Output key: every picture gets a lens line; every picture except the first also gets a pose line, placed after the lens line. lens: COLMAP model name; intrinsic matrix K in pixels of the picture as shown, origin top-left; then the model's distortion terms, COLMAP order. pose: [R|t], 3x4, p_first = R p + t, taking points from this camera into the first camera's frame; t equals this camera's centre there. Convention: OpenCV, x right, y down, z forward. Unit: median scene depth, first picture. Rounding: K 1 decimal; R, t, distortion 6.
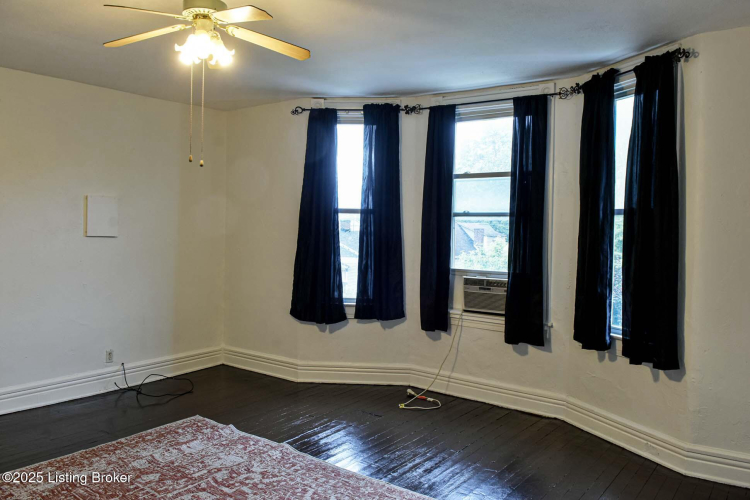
lens RADIAL K [[562.0, 0, 375.2], [0, 562.0, 236.8], [0, 0, 1]] dist [-0.033649, -0.001651]
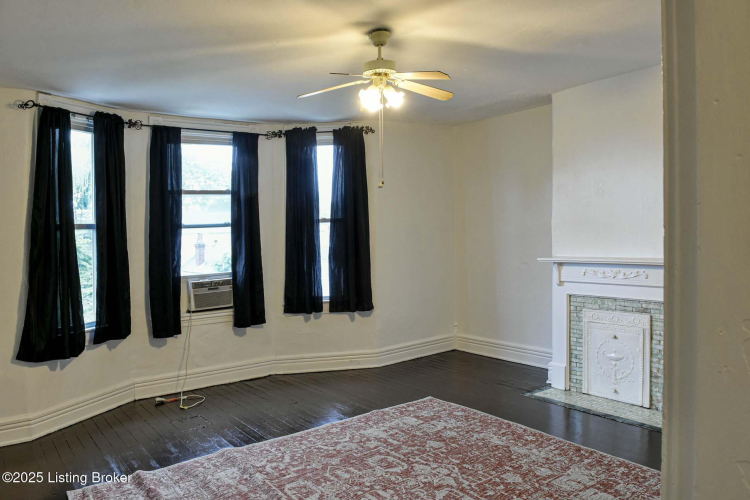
lens RADIAL K [[567.3, 0, 355.9], [0, 567.3, 248.5], [0, 0, 1]] dist [-0.064825, -0.001238]
pose [[0.316061, -0.058941, 0.946906, -0.838436], [0.067313, 0.996946, 0.039588, -0.018512], [-0.946348, 0.051227, 0.319063, 0.337566]]
